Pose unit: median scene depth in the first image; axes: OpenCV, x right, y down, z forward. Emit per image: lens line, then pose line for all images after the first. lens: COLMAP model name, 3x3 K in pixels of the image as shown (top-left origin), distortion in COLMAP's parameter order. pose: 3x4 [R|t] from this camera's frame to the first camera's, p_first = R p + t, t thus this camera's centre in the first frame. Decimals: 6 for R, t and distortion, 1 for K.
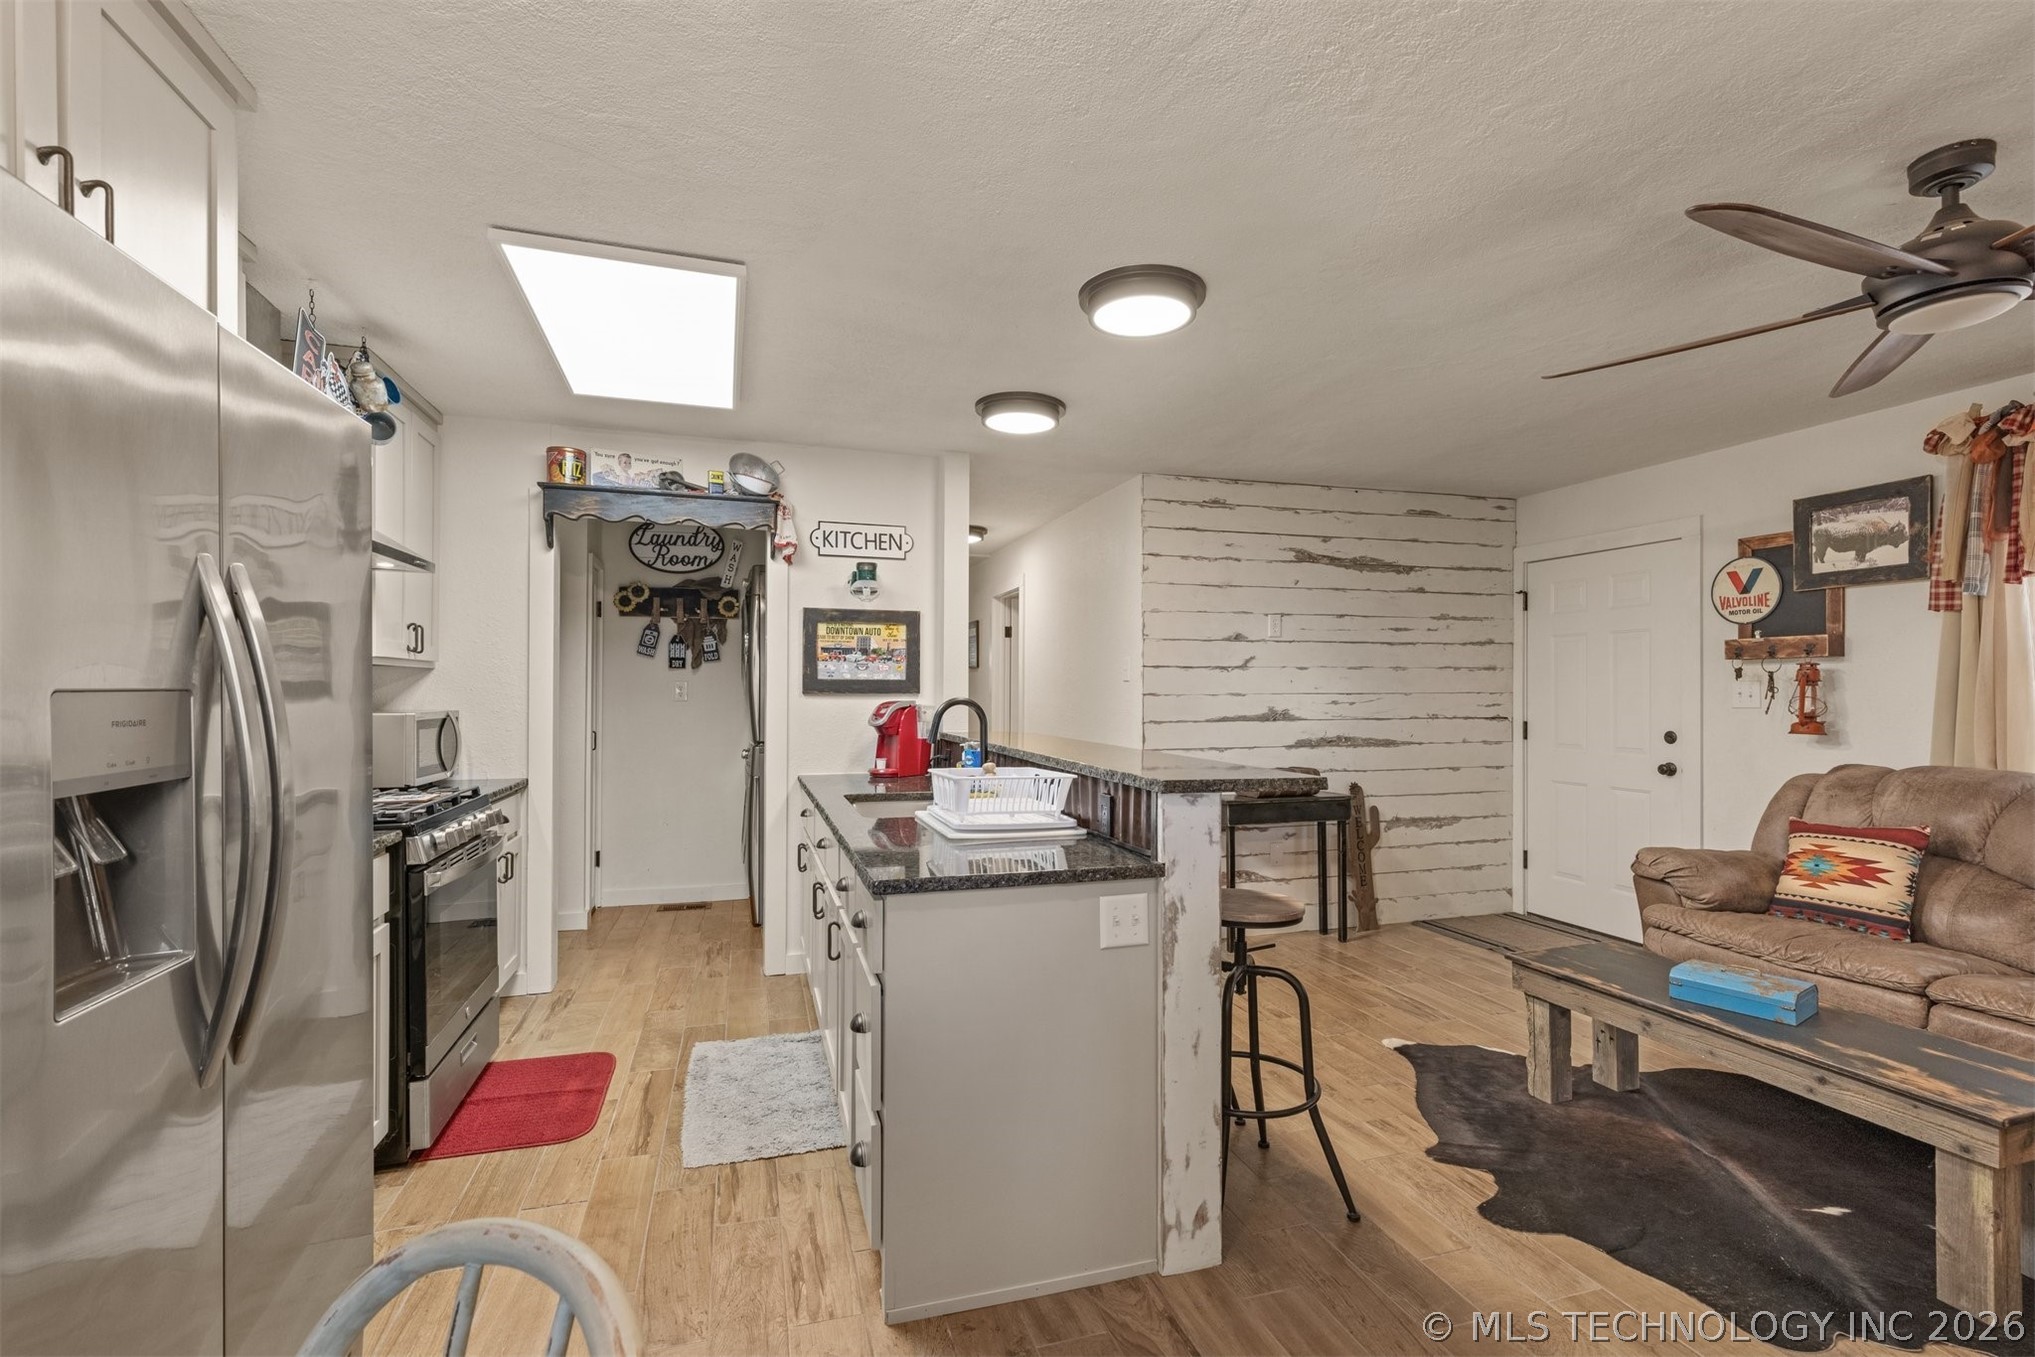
lens RADIAL K [[904.7, 0, 1032.1], [0, 904.7, 686.1], [0, 0, 1]] dist [0.005338, -0.001115]
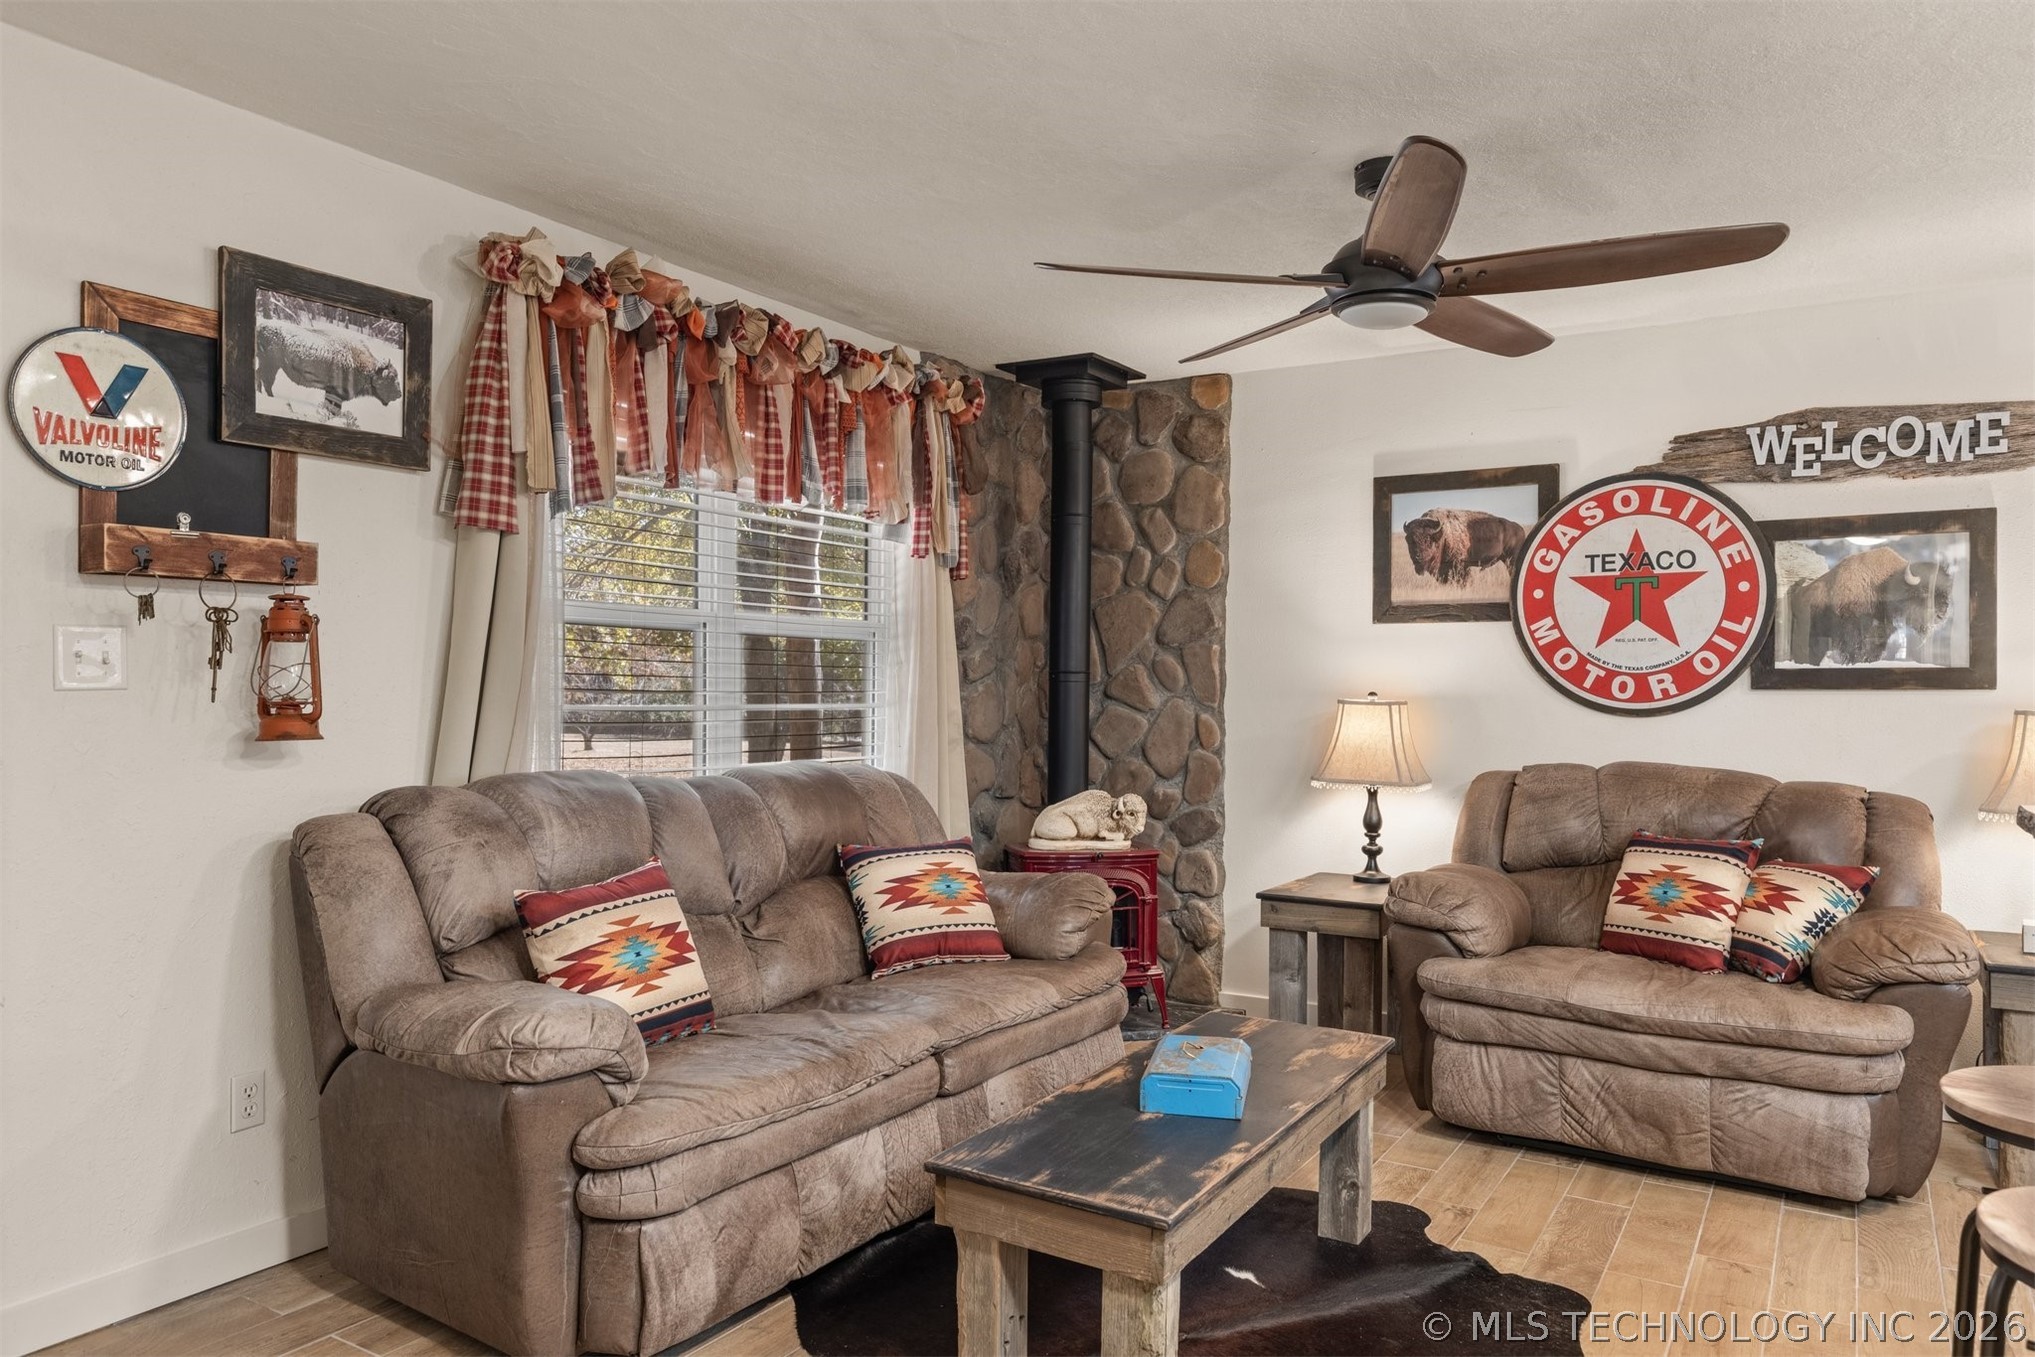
lens RADIAL K [[1364.0, 0, 1006.5], [0, 1364.0, 682.1], [0, 0, 1]] dist [0.003029, -0.005201]
pose [[-0.650547, -0.011115, 0.759384, 0.035038], [-0.015662, 0.999877, 0.001218, 0.013869], [-0.759304, -0.011101, -0.650641, 1.139882]]
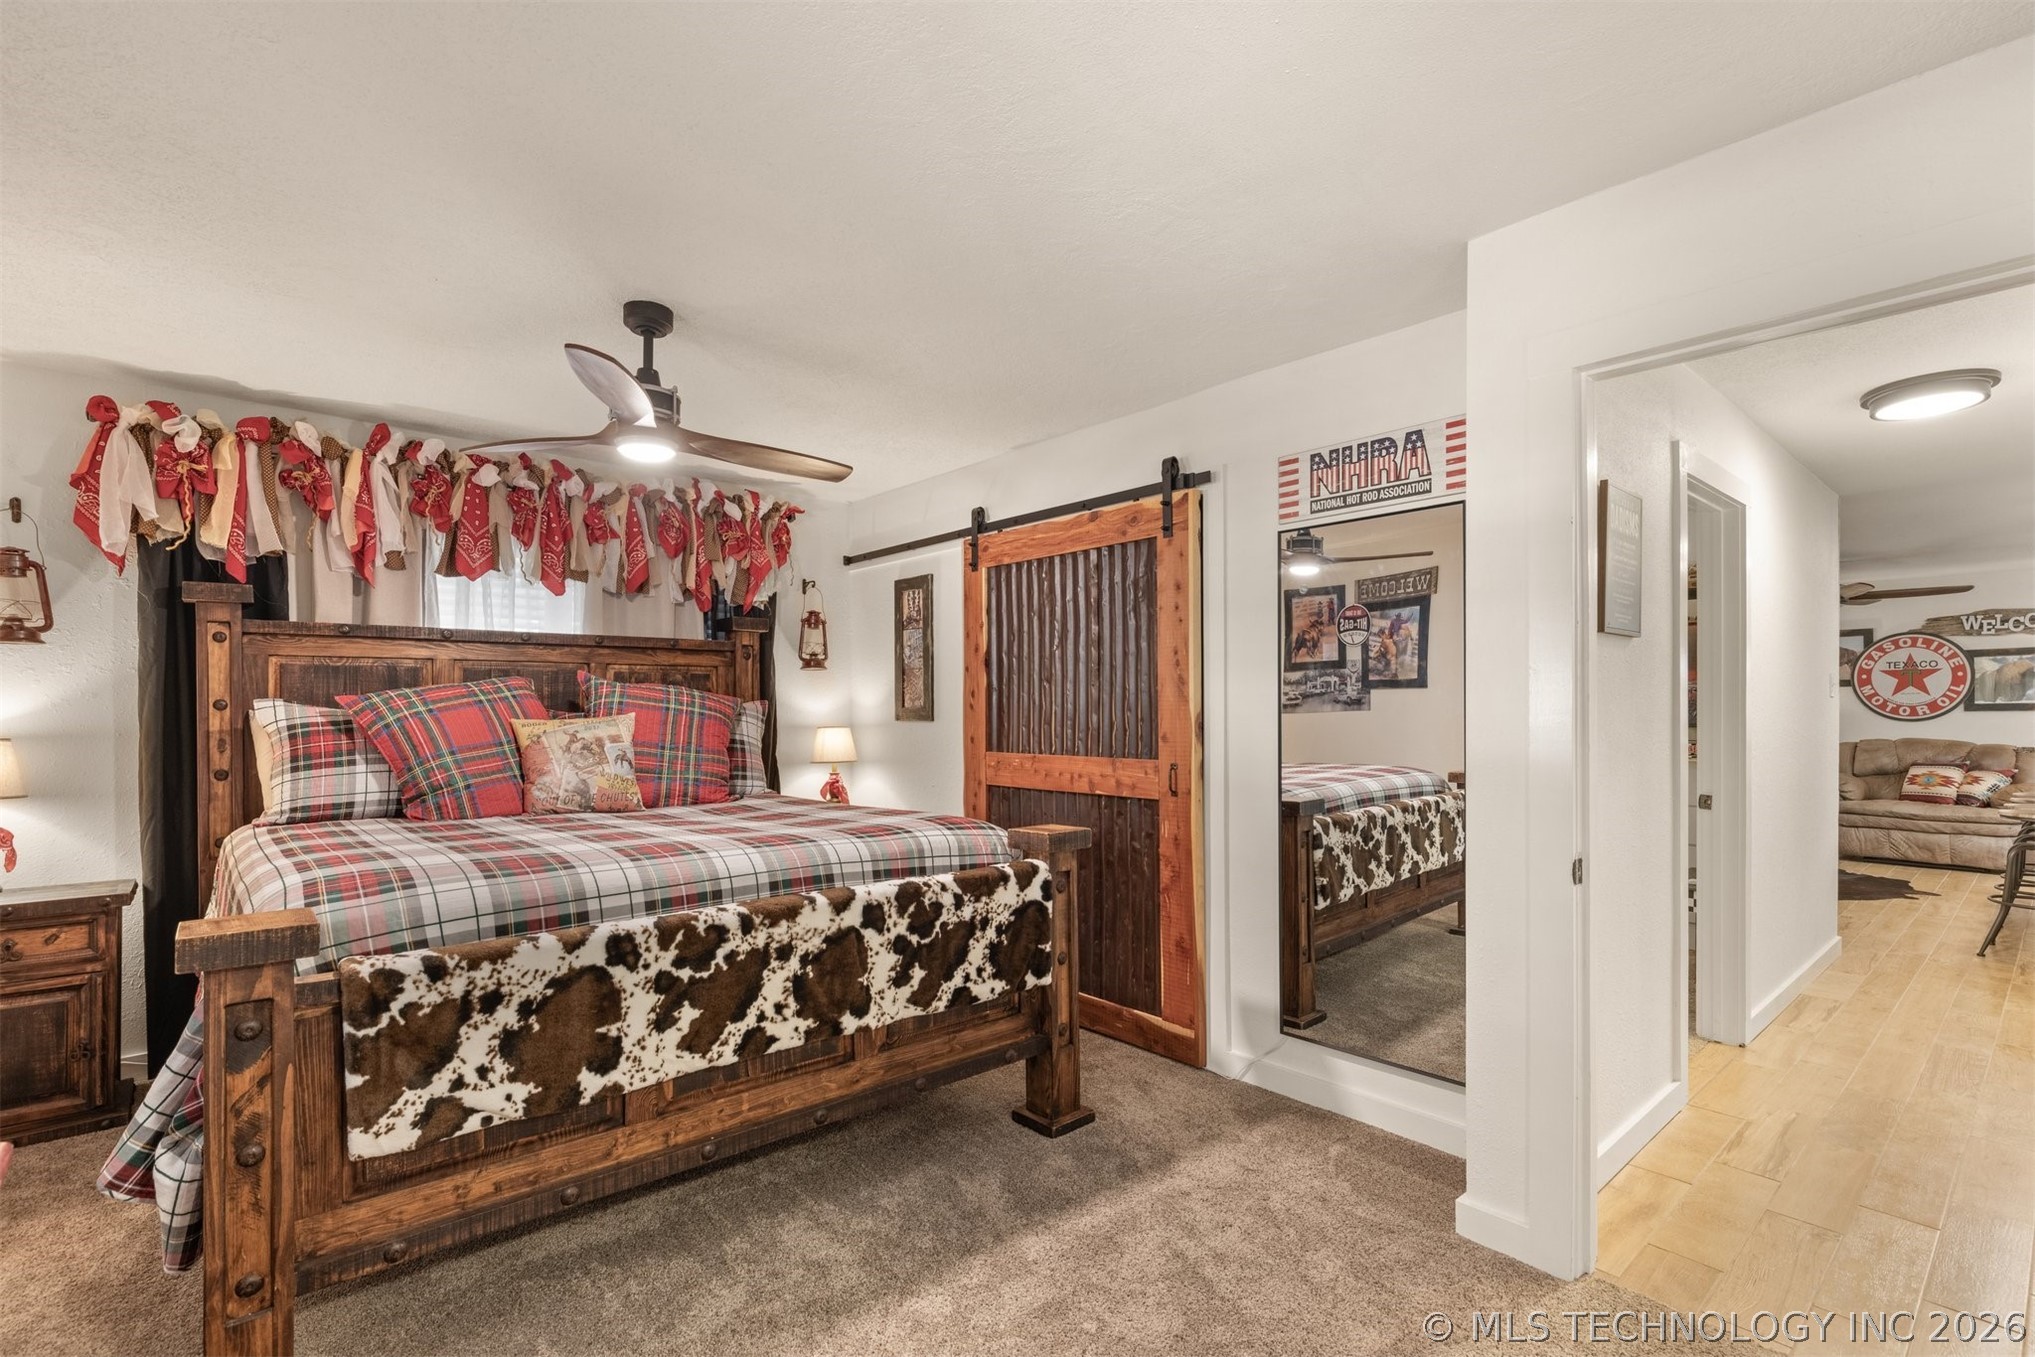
lens RADIAL K [[933.3, 0, 1017.2], [0, 933.3, 712.3], [0, 0, 1]] dist [0.010200, -0.001730]
pose [[-0.404062, -0.002656, 0.914728, -0.553748], [-0.001368, 0.999996, 0.002299, 0.012279], [-0.914730, -0.000323, -0.404065, 2.661982]]
